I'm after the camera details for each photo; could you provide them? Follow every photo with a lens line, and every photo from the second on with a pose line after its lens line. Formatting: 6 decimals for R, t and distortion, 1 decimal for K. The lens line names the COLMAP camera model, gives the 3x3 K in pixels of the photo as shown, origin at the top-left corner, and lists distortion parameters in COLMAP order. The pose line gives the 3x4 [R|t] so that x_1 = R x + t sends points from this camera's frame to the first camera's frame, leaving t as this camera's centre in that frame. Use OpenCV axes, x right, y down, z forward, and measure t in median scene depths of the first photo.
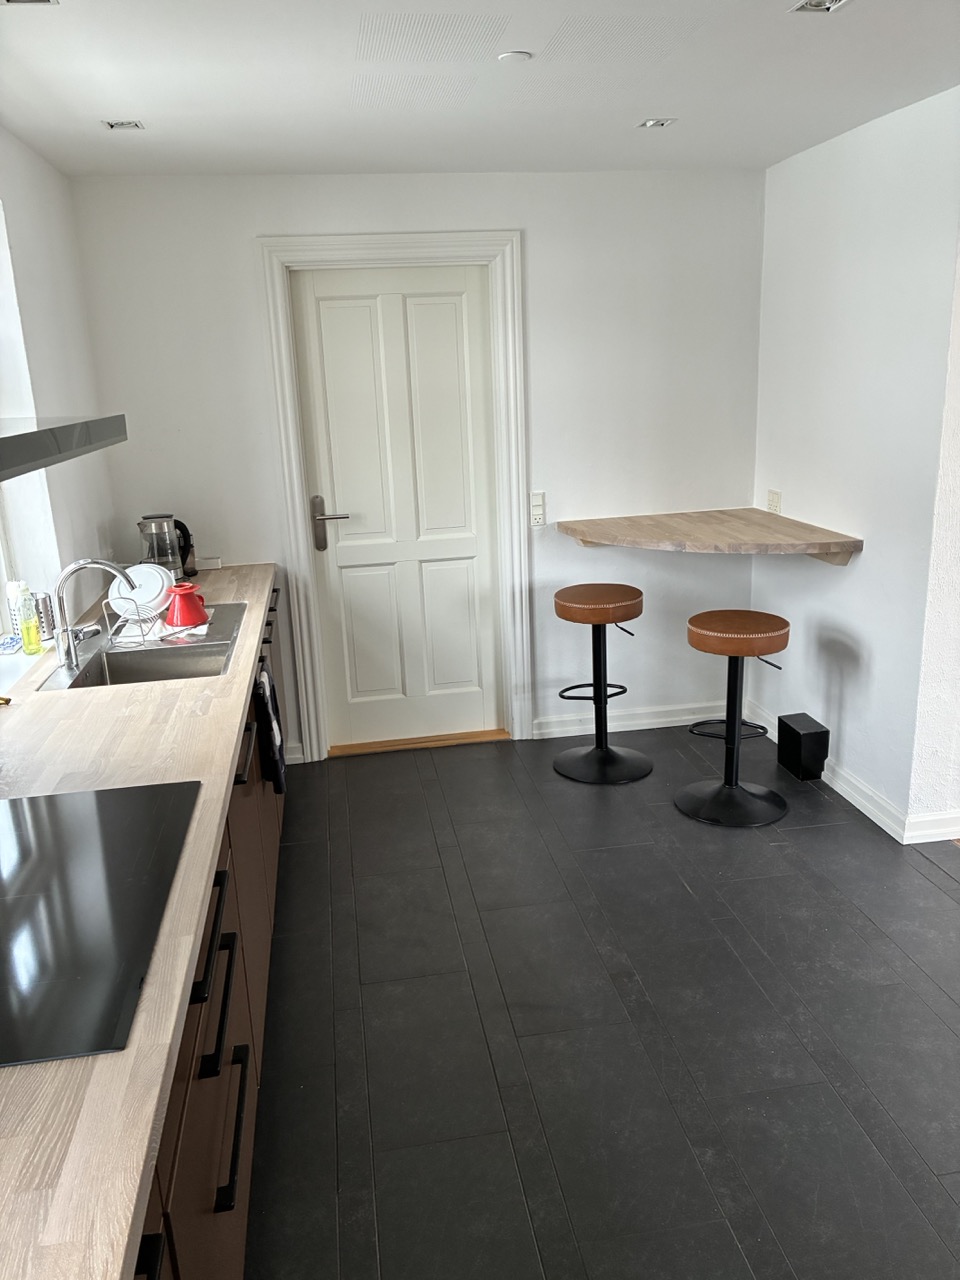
lens RADIAL K [[969.2, 0, 477.8], [0, 969.2, 640.8], [0, 0, 1]] dist [0.010005, -0.030476]
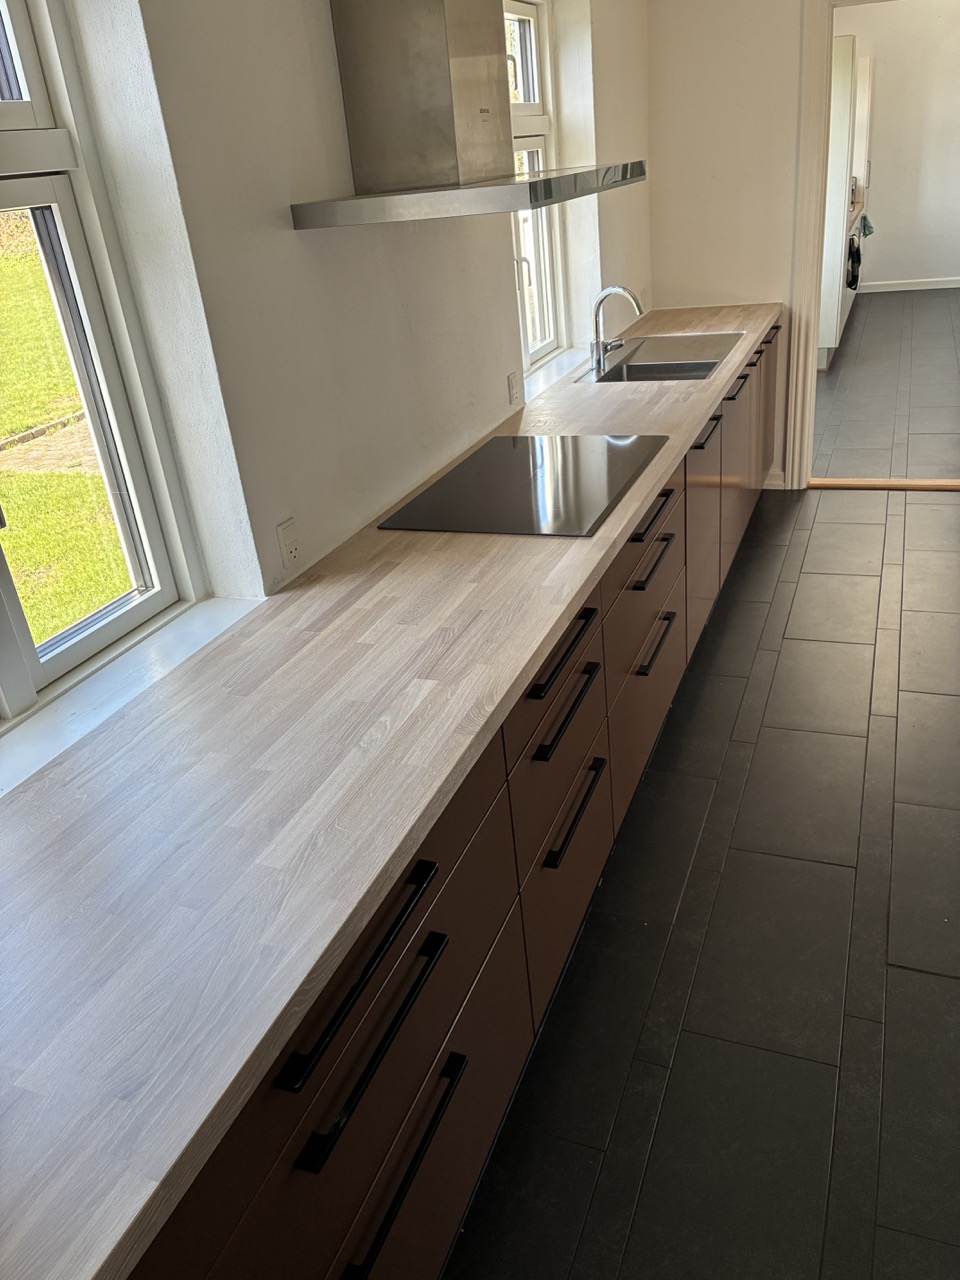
lens RADIAL K [[969.2, 0, 476.4], [0, 969.2, 638.9], [0, 0, 1]] dist [0.010005, -0.030476]
pose [[0.861644, 0.178034, -0.475261, 0.142866], [-0.062679, 0.966612, 0.248460, 0.063603], [0.503628, -0.184295, 0.844034, -0.296901]]
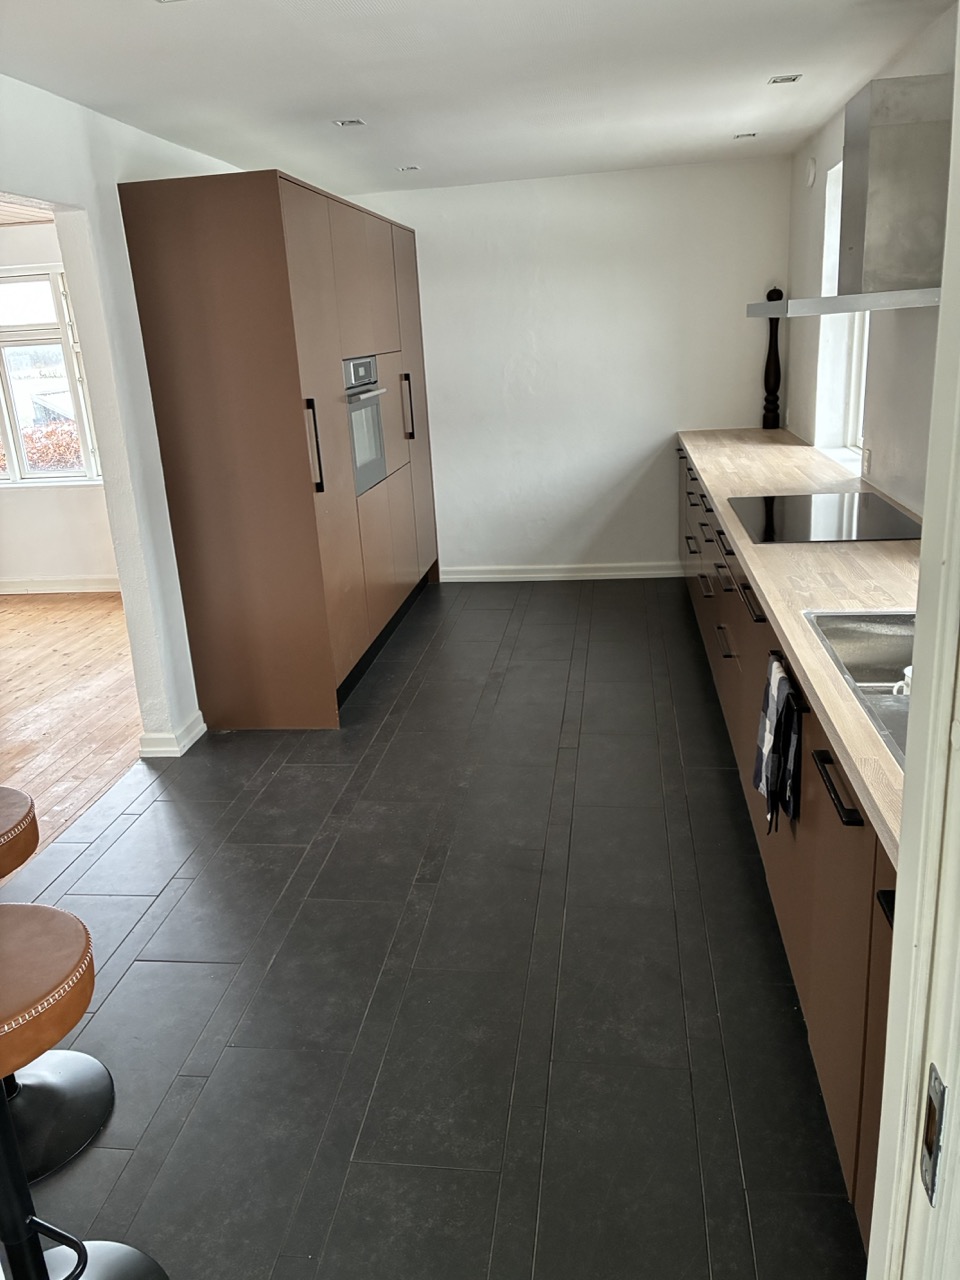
lens RADIAL K [[969.2, 0, 480.2], [0, 969.2, 640.0], [0, 0, 1]] dist [0.010005, -0.030476]
pose [[-0.950634, 0.003239, 0.310299, -0.238566], [0.171376, 0.839105, 0.516269, -0.418677], [-0.258701, 0.543960, -0.798236, 1.675637]]
